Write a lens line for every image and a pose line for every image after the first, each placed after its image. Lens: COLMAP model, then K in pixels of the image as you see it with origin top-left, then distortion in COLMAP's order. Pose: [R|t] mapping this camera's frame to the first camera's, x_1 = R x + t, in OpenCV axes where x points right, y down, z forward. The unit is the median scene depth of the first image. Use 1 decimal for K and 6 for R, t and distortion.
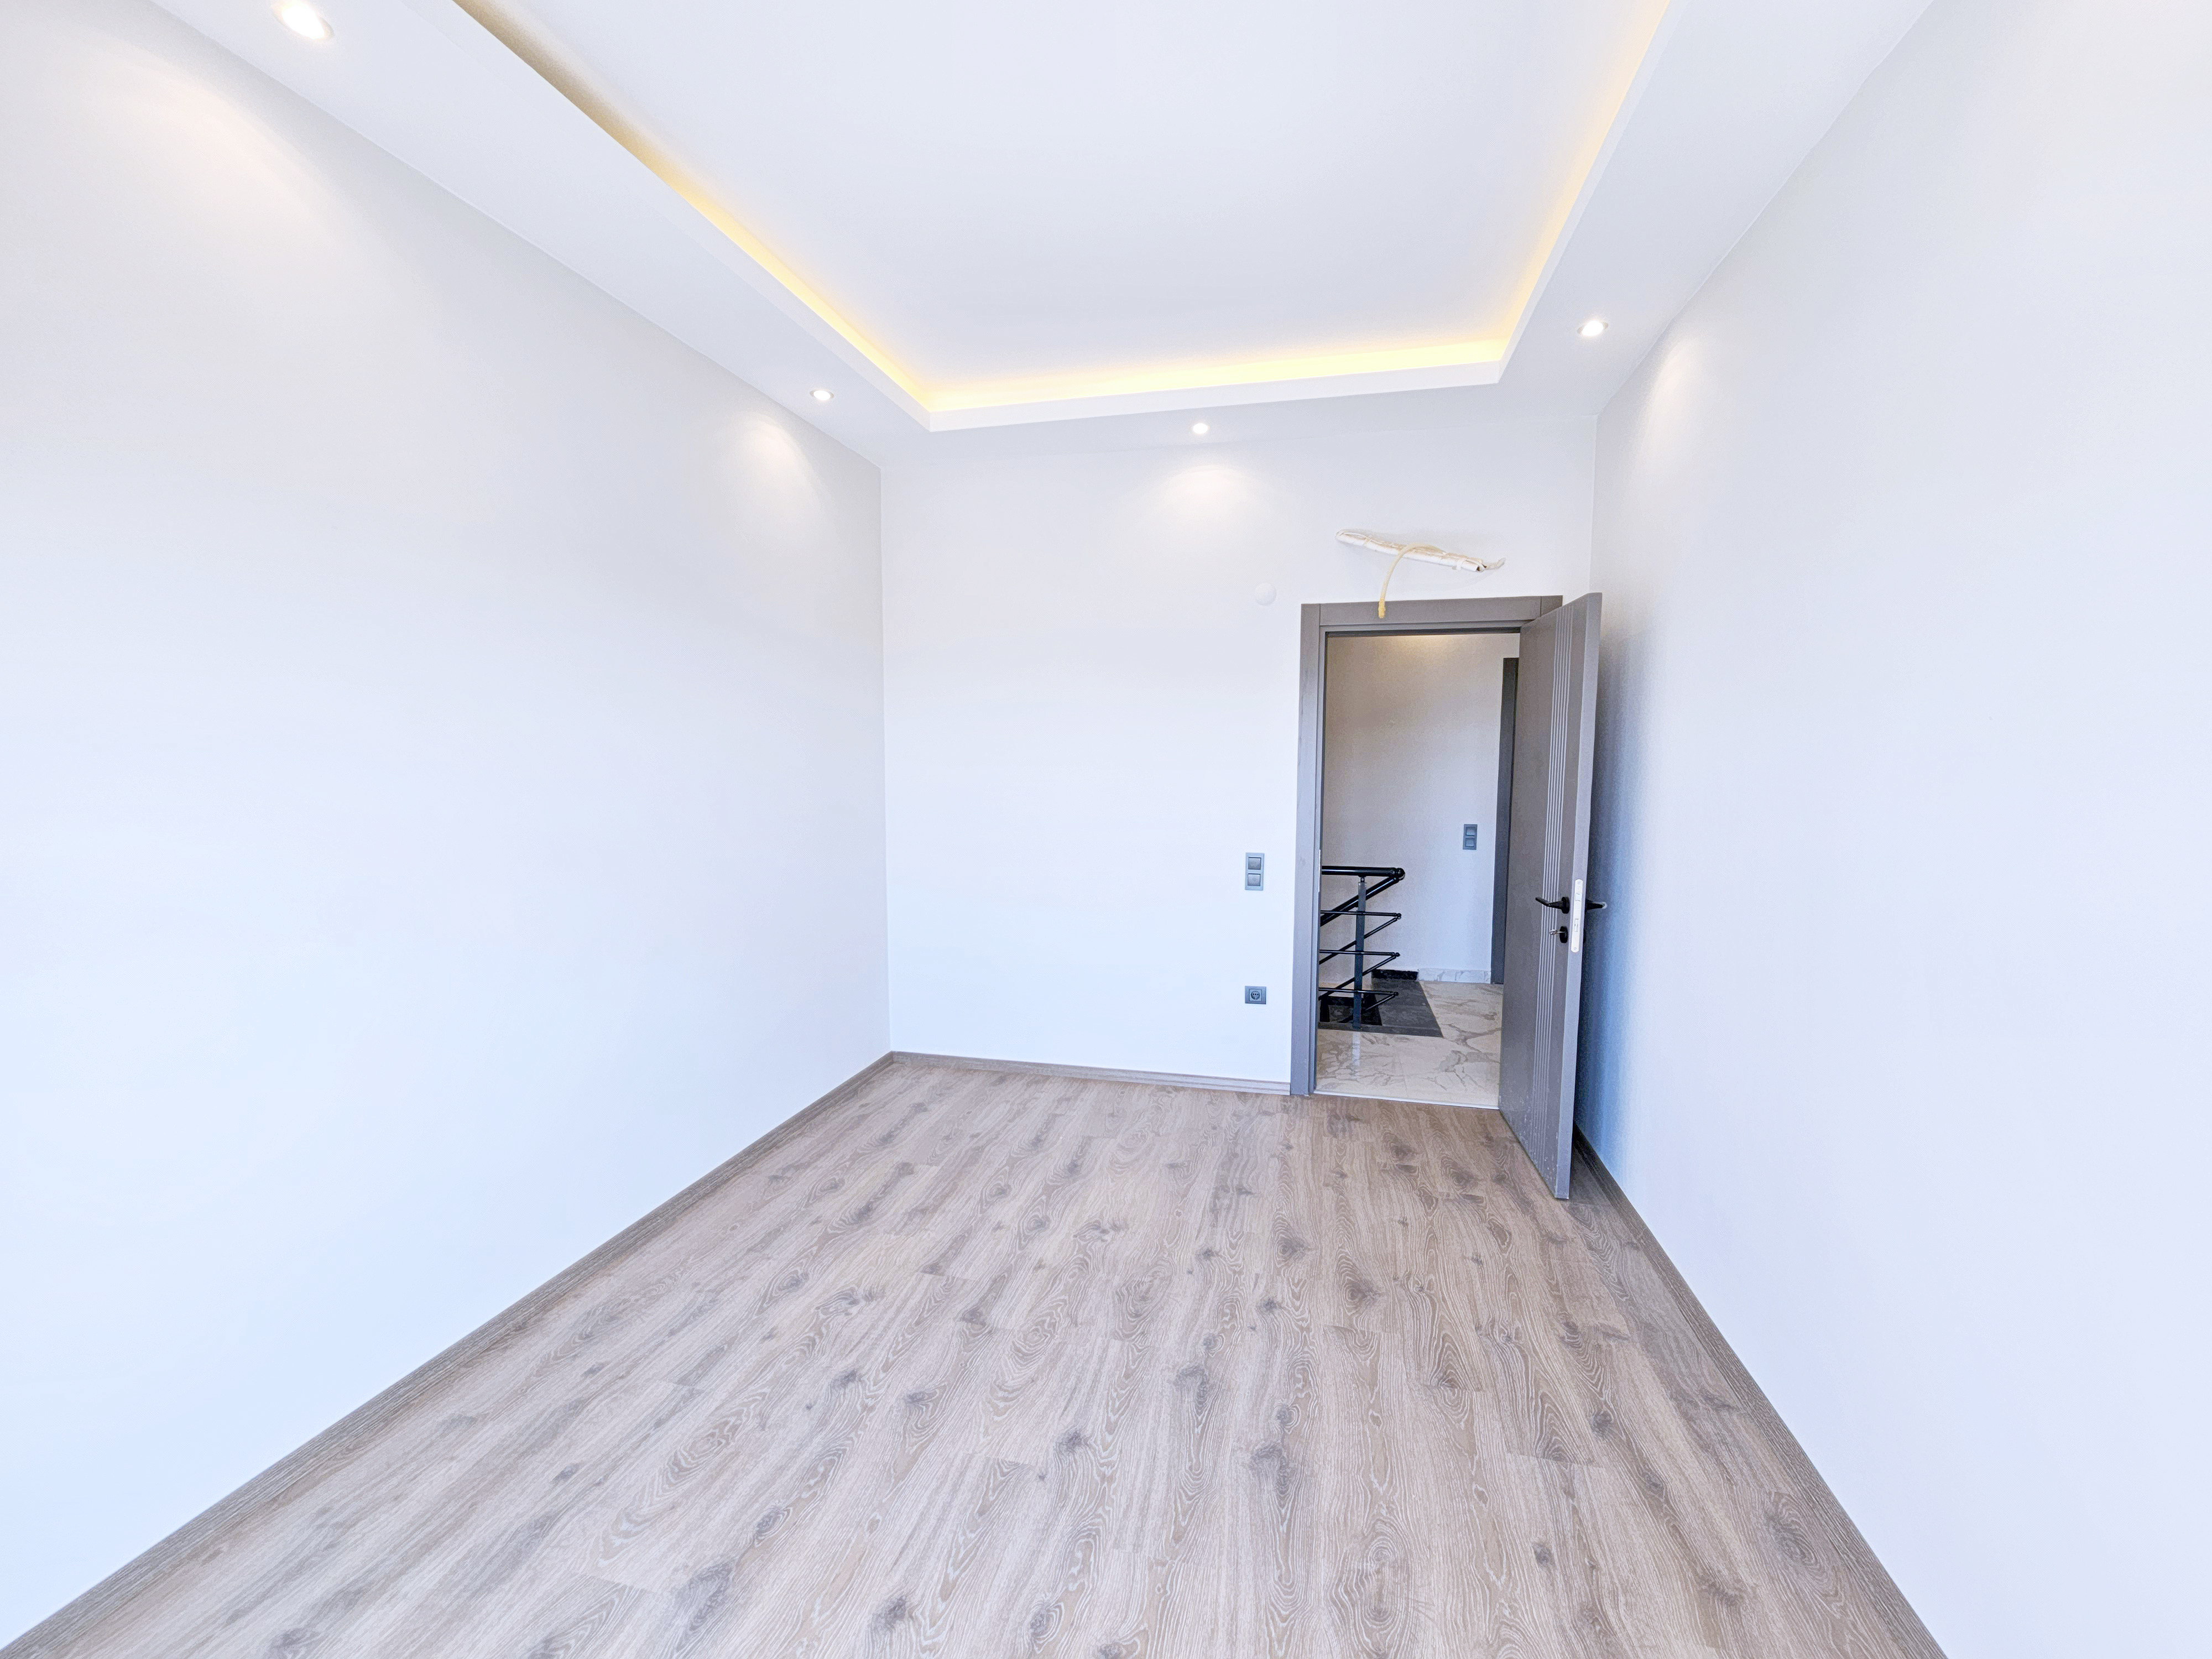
lens RADIAL K [[907.3, 0, 1097.9], [0, 907.3, 819.2], [0, 0, 1]] dist [-0.003449, 0.001335]
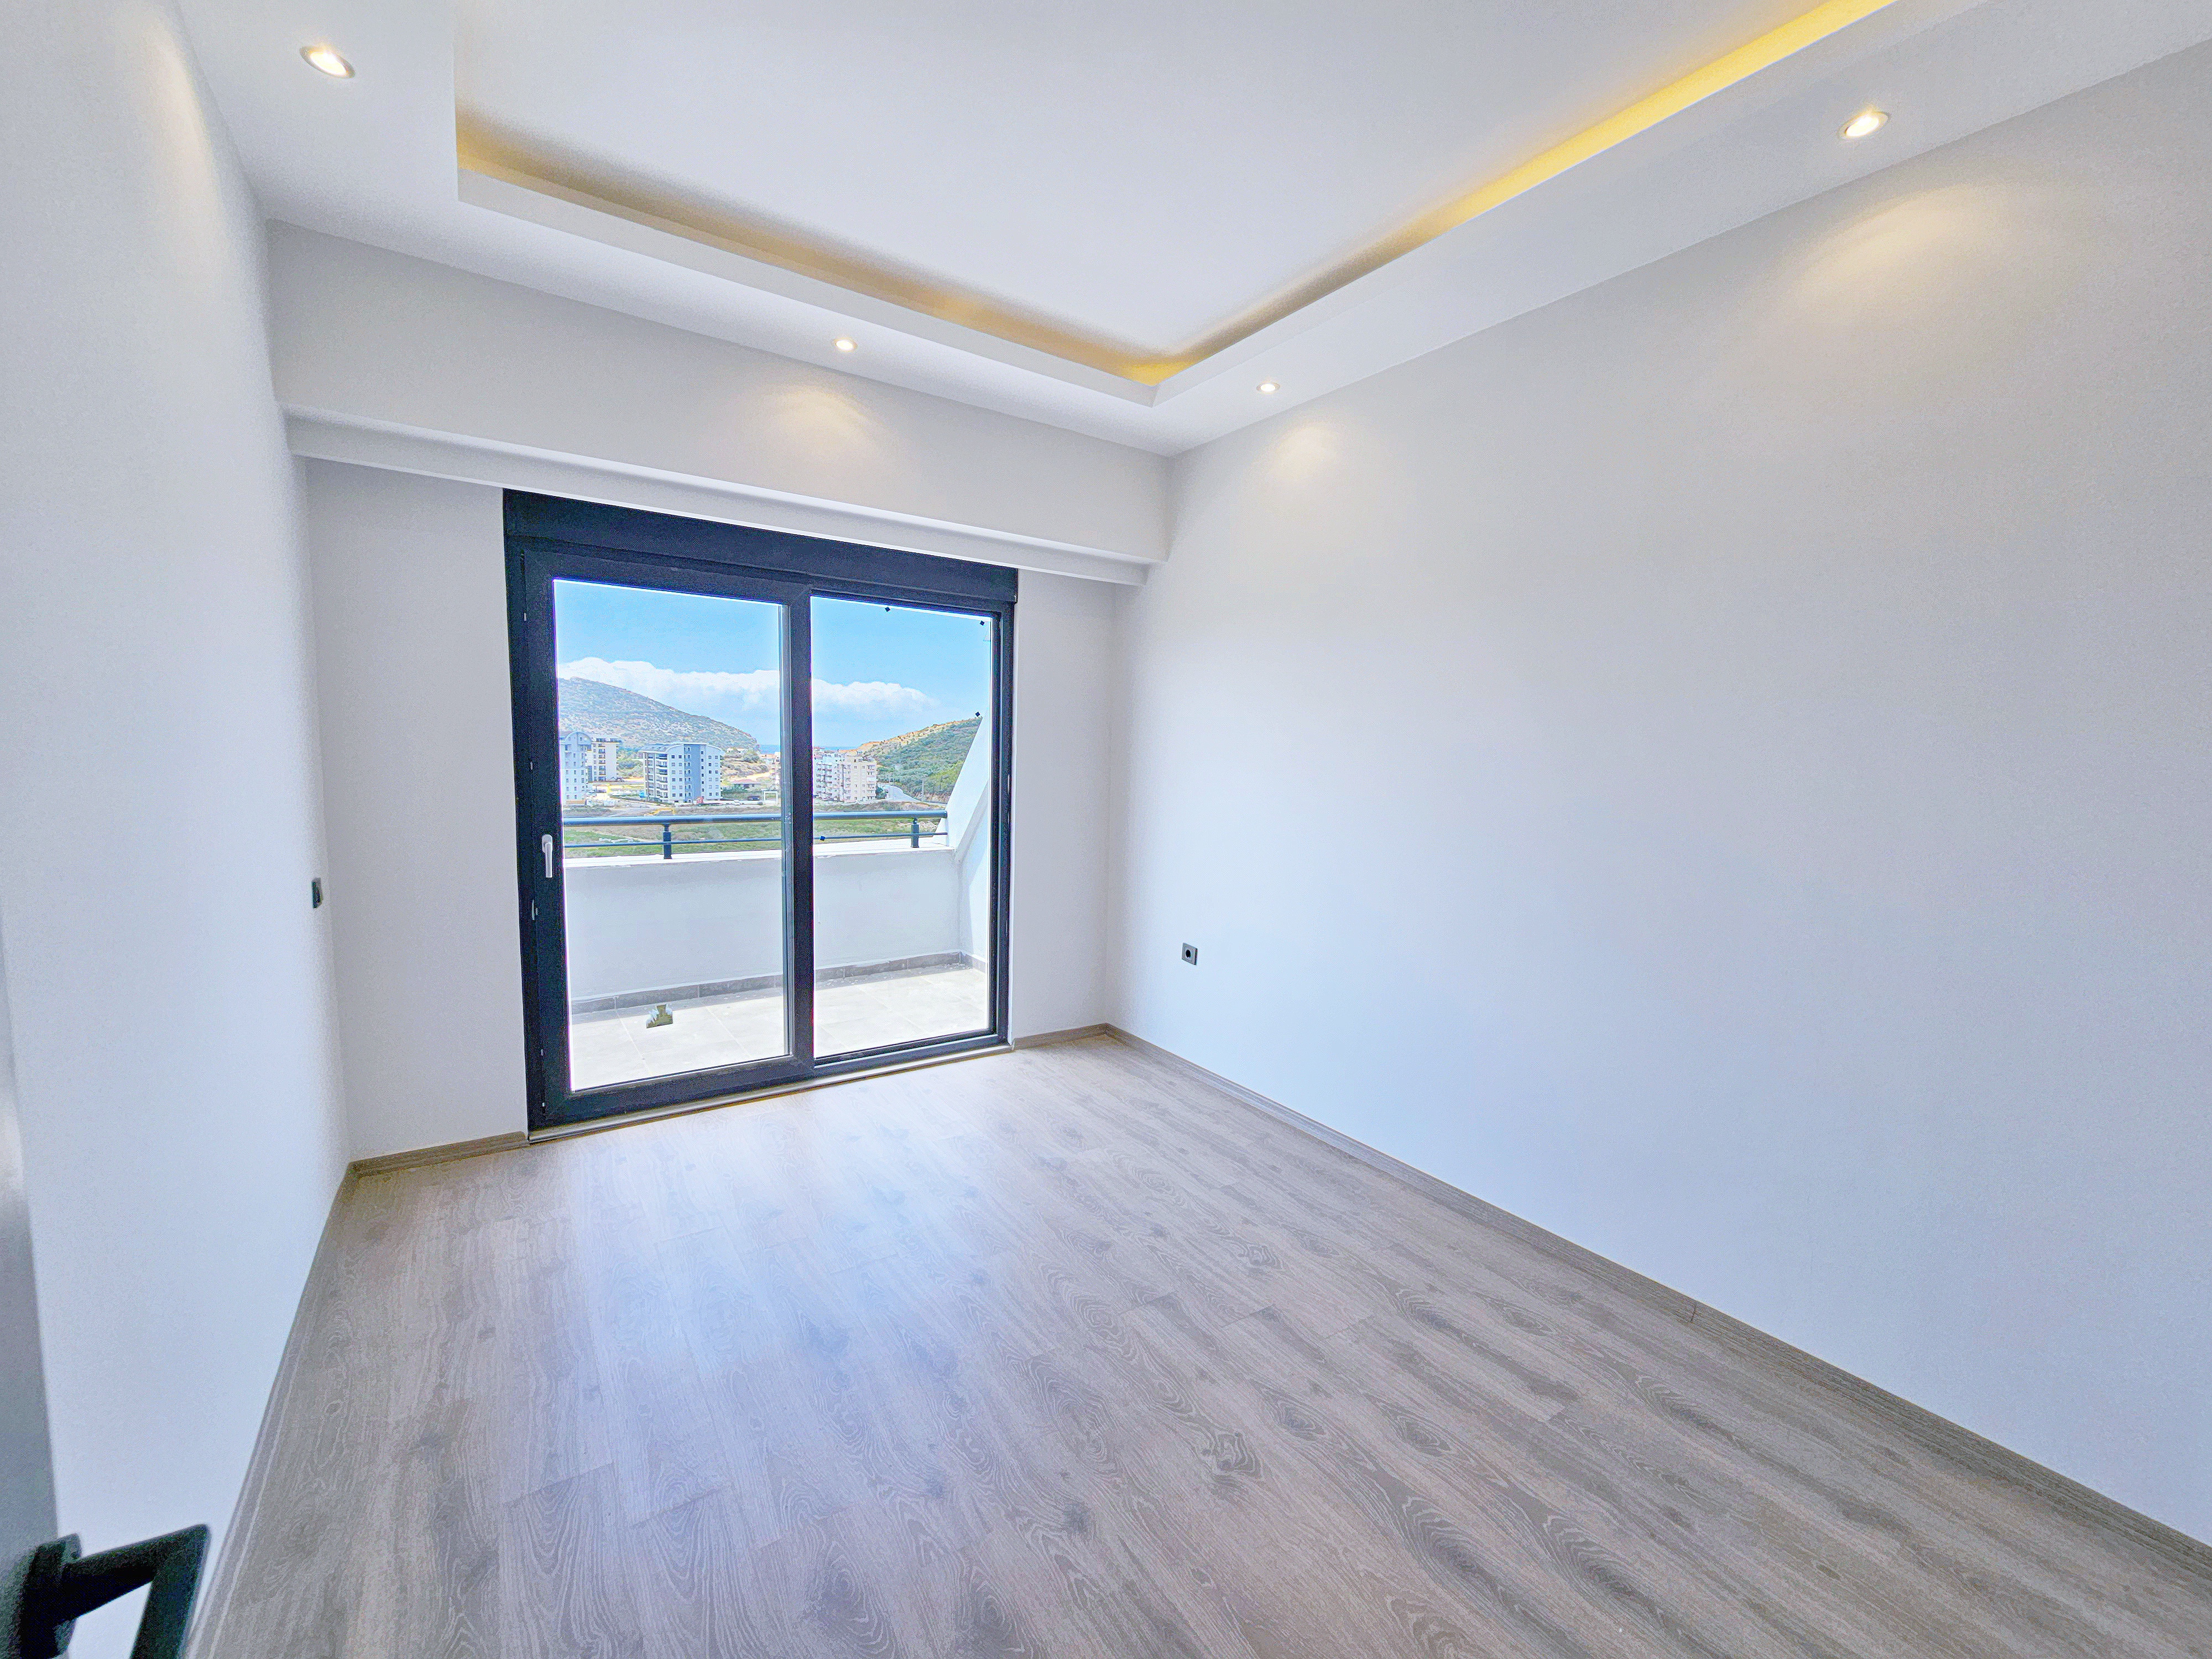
lens RADIAL K [[907.3, 0, 1111.1], [0, 907.3, 814.1], [0, 0, 1]] dist [-0.003449, 0.001335]
pose [[-0.666066, 0.031048, -0.745246, 0.575766], [-0.080113, 0.990376, 0.112862, -0.086628], [0.741578, 0.134877, -0.657168, 1.398333]]
